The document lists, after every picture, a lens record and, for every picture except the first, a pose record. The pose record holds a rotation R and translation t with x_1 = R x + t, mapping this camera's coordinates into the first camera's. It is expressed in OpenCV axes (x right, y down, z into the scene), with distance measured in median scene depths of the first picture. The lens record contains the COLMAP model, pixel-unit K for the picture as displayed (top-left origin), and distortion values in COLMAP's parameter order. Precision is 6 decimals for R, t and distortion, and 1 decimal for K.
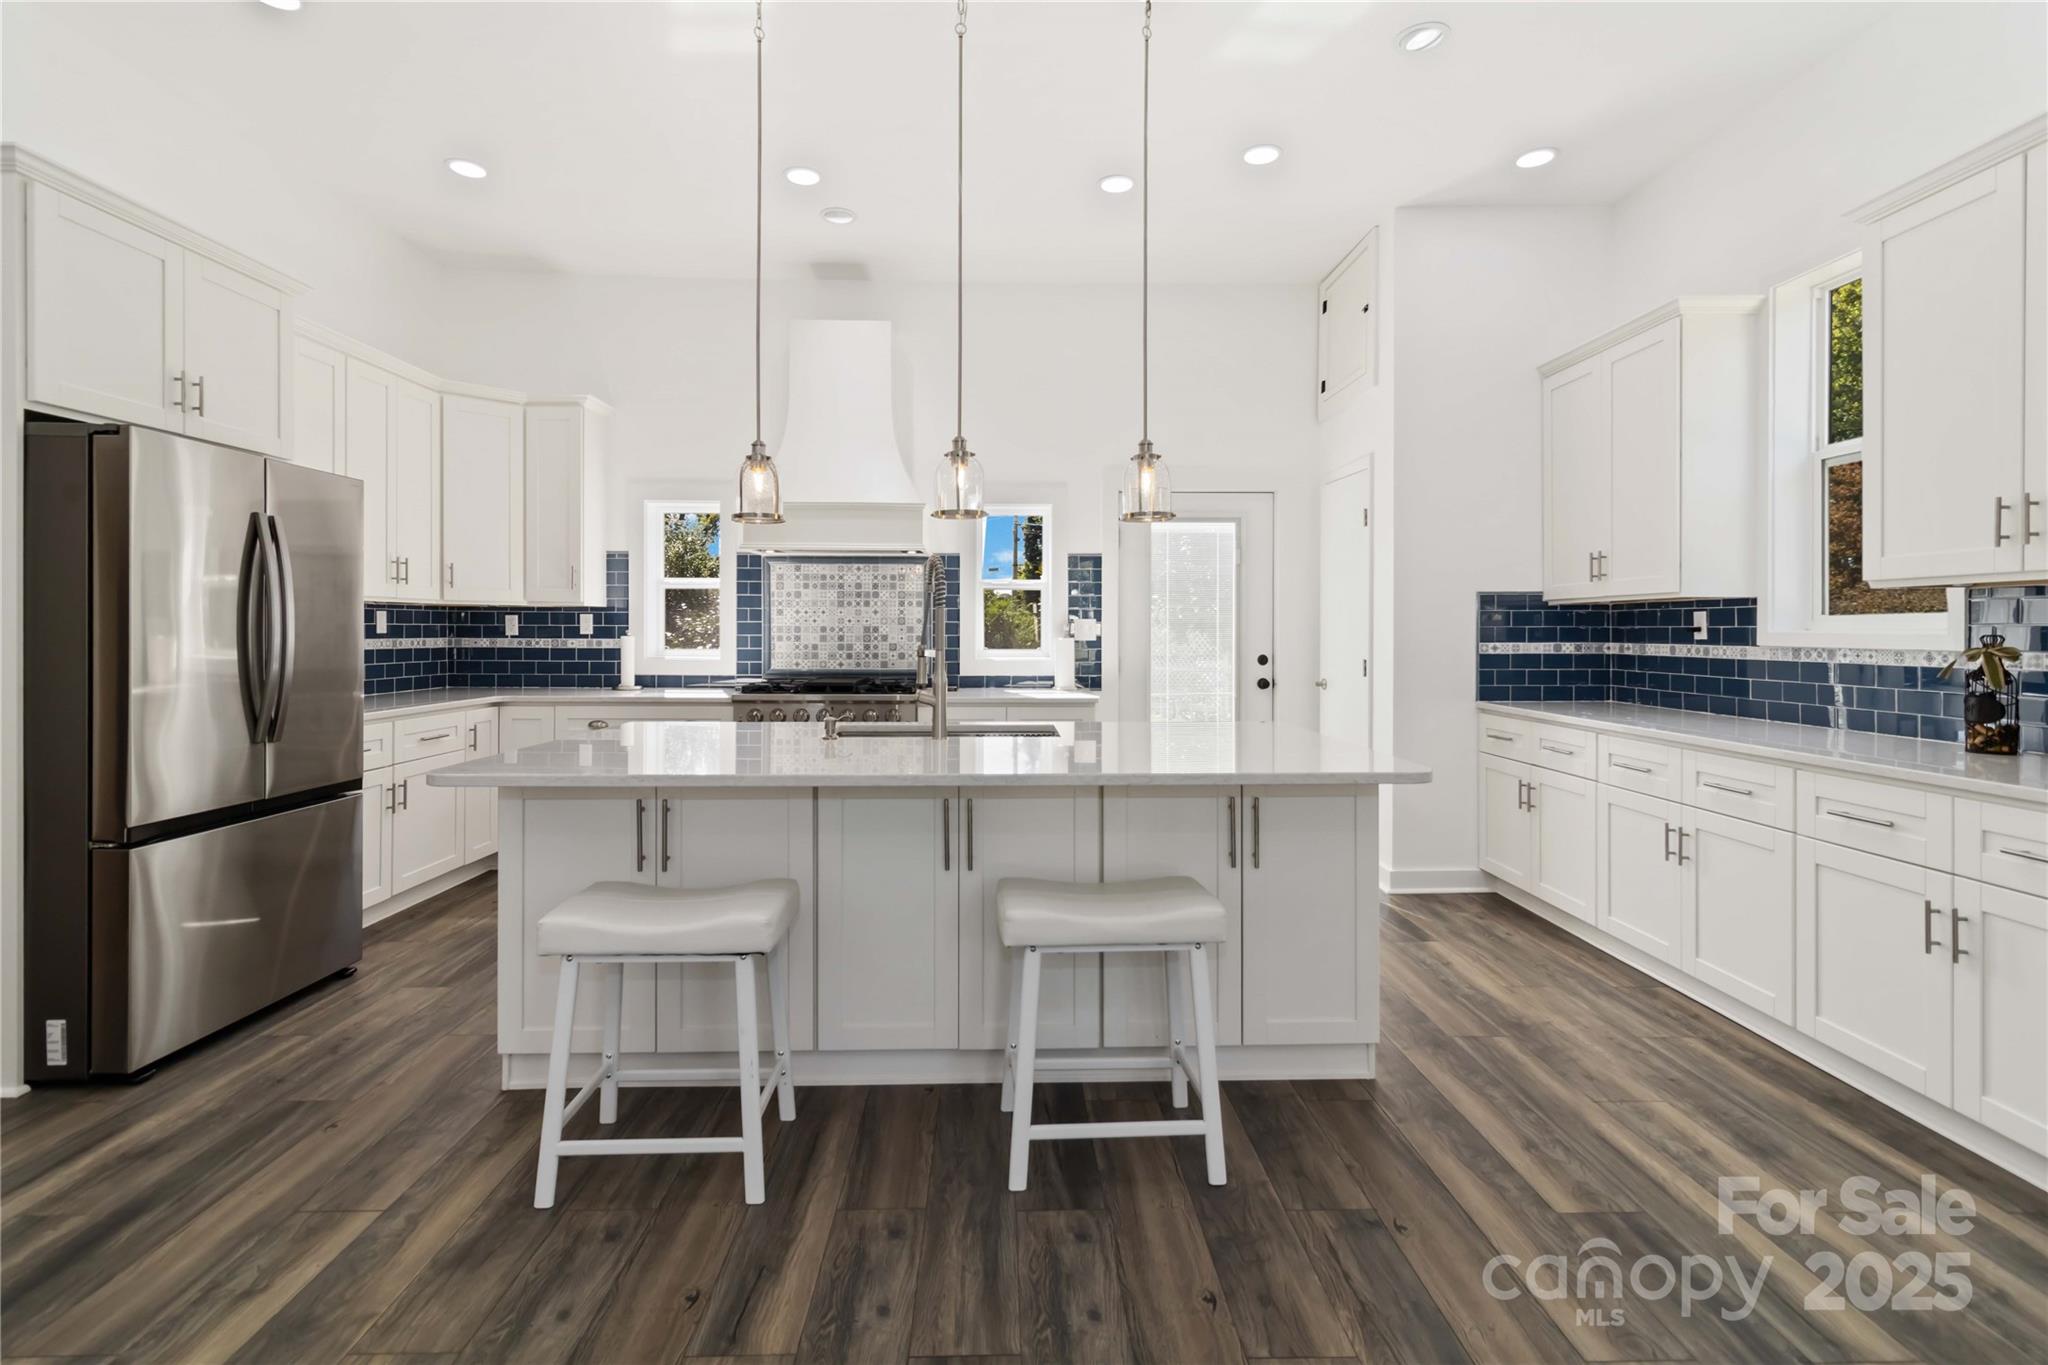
lens RADIAL K [[967.9, 0, 1045.8], [0, 967.9, 629.3], [0, 0, 1]] dist [-0.000091, 0.000007]
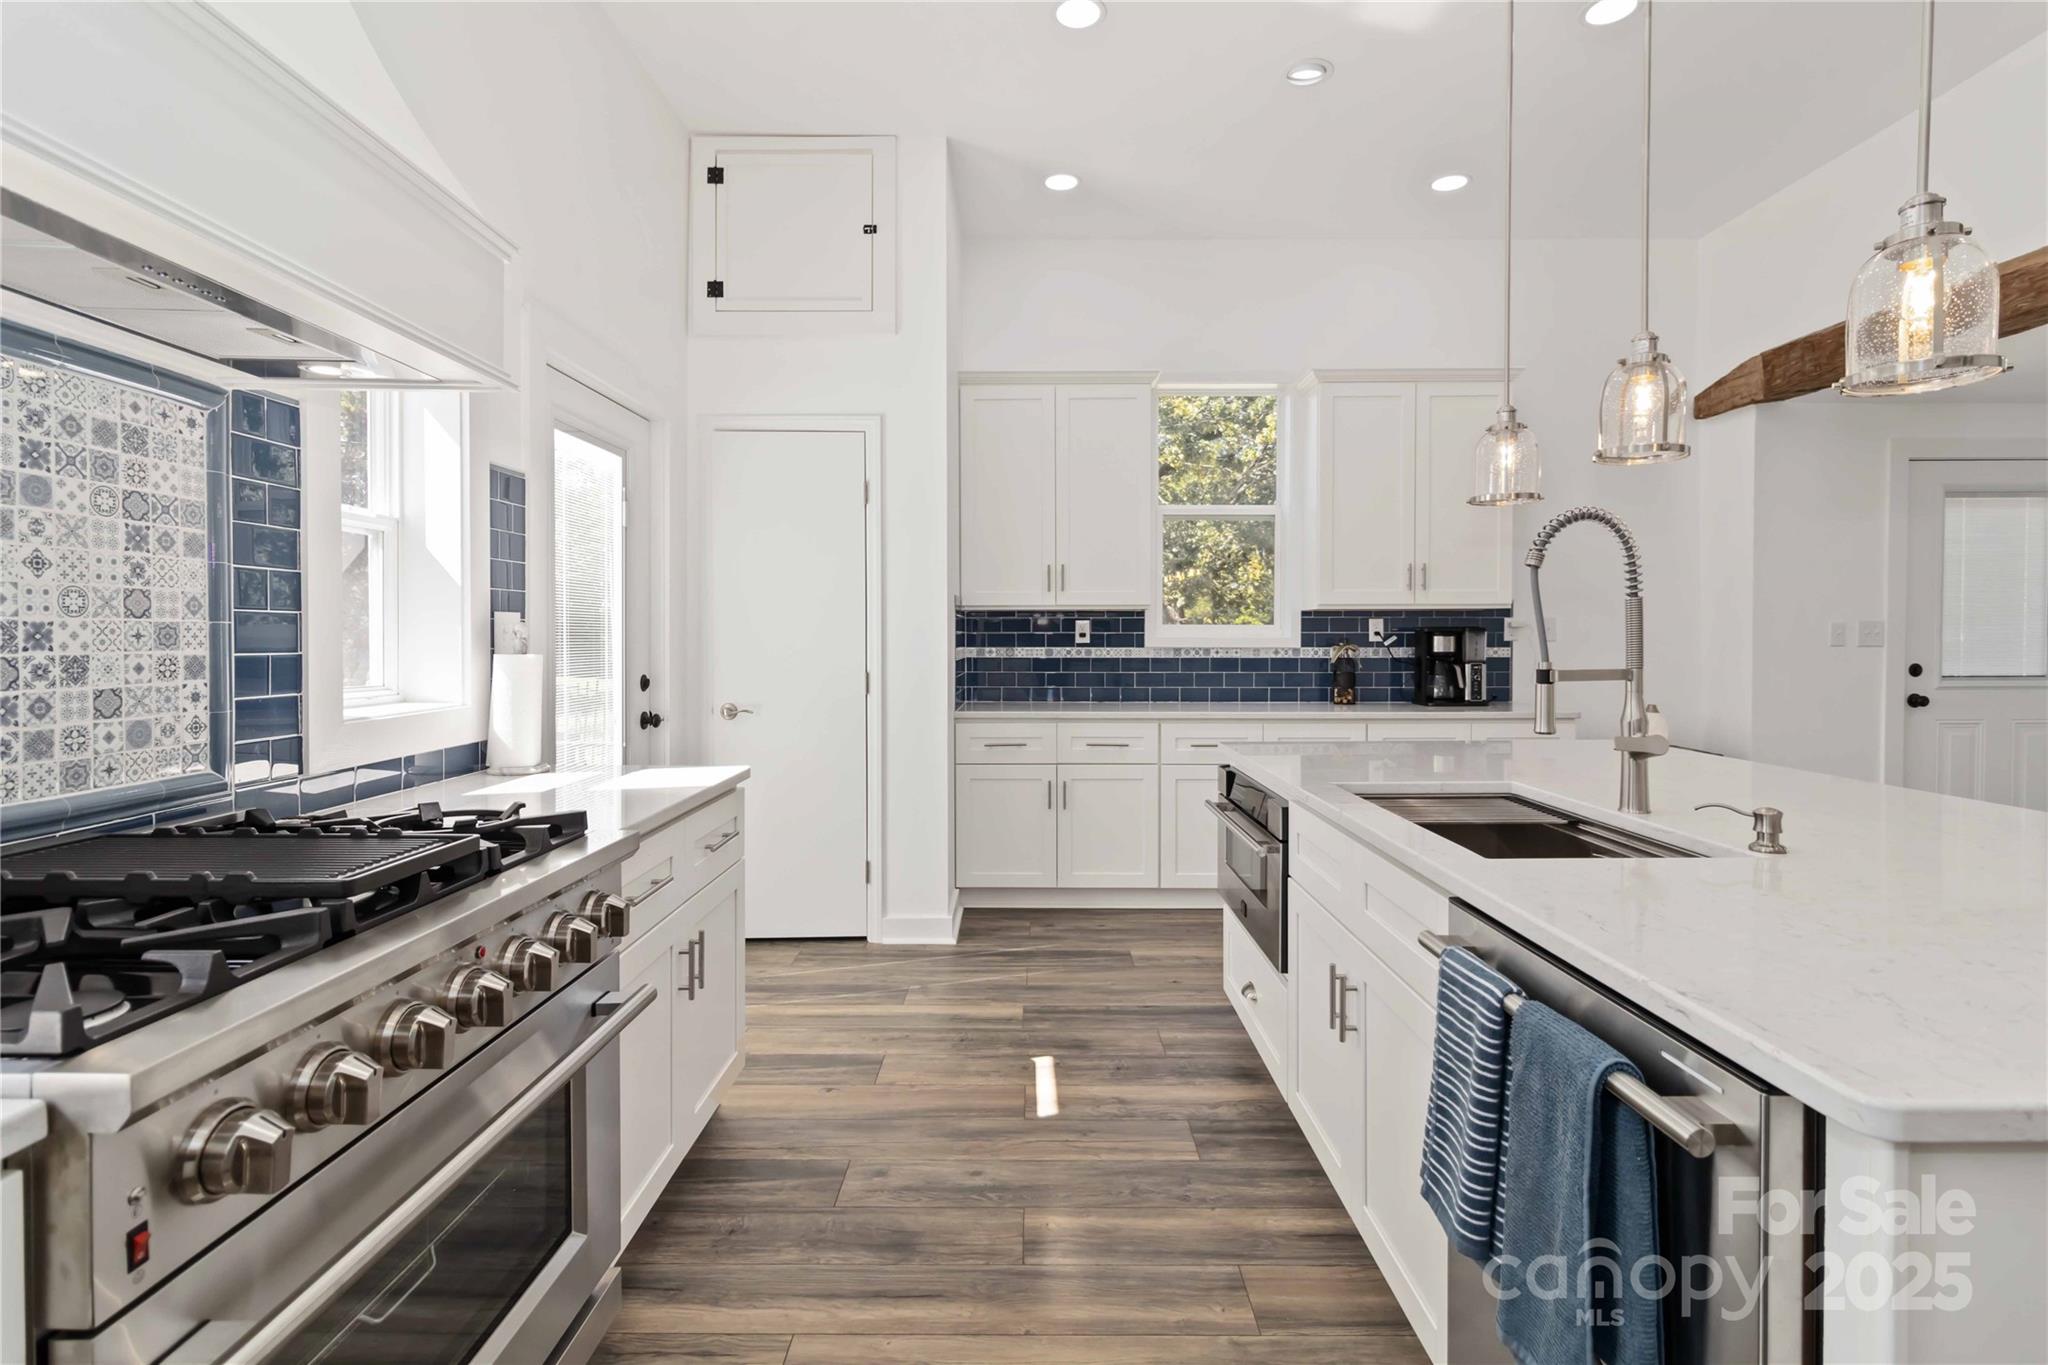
lens RADIAL K [[967.9, 0, 1028.6], [0, 967.9, 648.2], [0, 0, 1]] dist [-0.000091, 0.000007]
pose [[0.045077, -0.013661, 0.998890, -0.528789], [0.000352, 0.999907, 0.013659, 0.000268], [-0.998983, -0.000264, 0.045077, 0.969769]]
